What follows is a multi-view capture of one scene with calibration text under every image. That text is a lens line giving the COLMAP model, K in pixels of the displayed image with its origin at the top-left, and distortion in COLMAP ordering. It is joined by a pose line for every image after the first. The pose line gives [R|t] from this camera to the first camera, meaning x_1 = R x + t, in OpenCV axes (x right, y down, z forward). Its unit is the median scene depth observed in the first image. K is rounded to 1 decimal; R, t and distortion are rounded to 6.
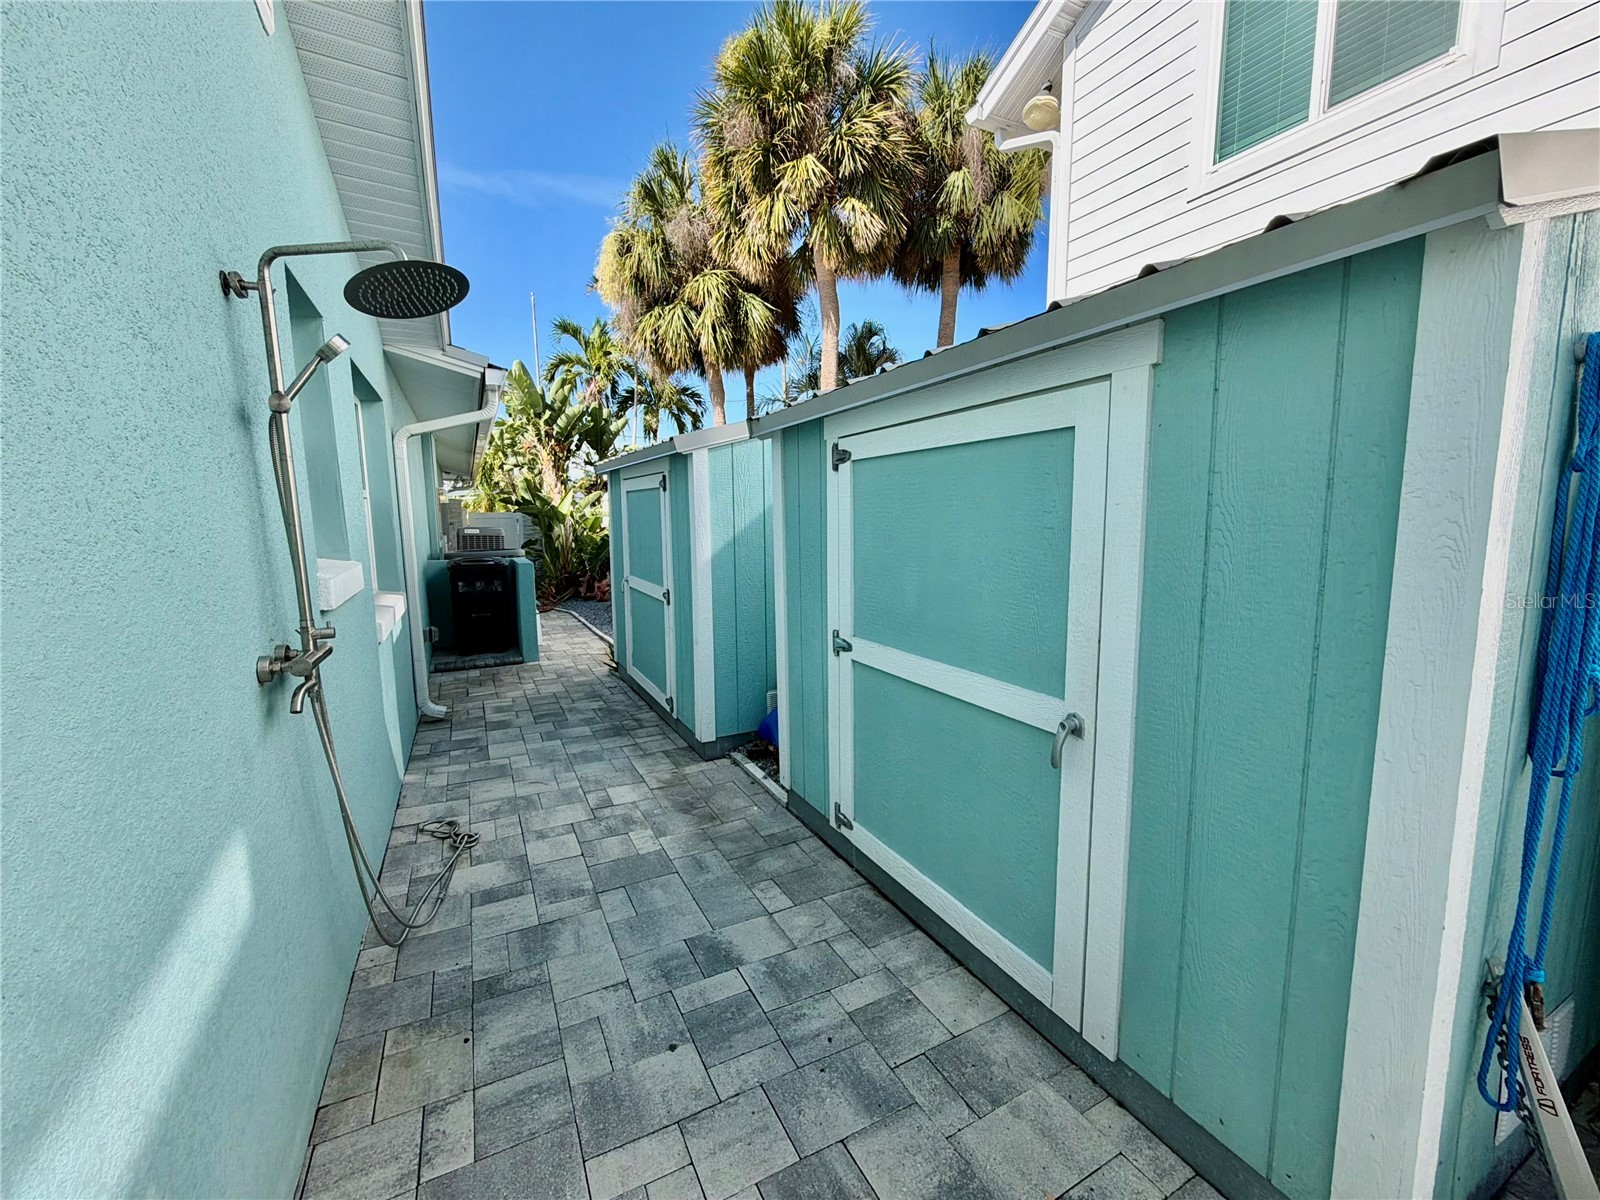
lens RADIAL K [[638.1, 0, 807.0], [0, 638.1, 597.6], [0, 0, 1]] dist [-0.000543, -0.000153]
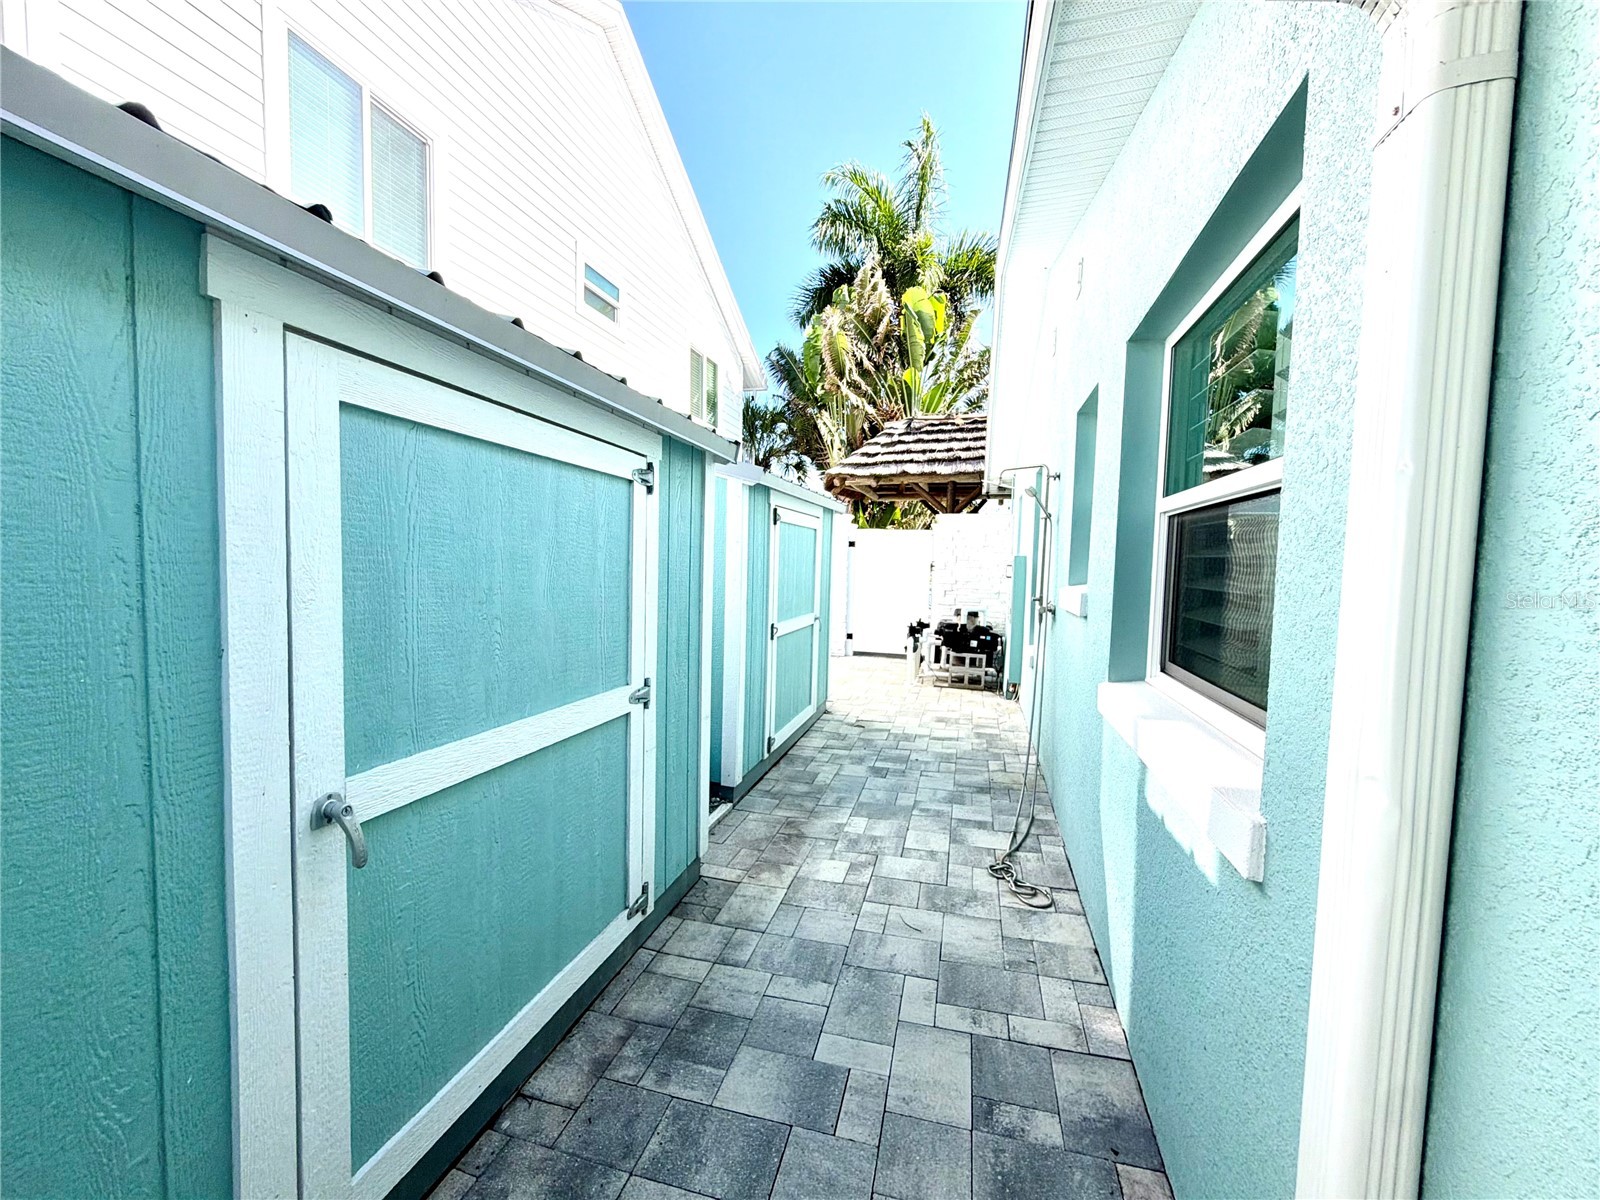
lens RADIAL K [[638.1, 0, 801.0], [0, 638.1, 600.5], [0, 0, 1]] dist [-0.000543, -0.000153]
pose [[-0.731574, -0.044604, 0.680301, -0.930400], [0.076114, 0.986276, 0.146516, -0.196534], [-0.677499, 0.158968, -0.718139, 1.793099]]
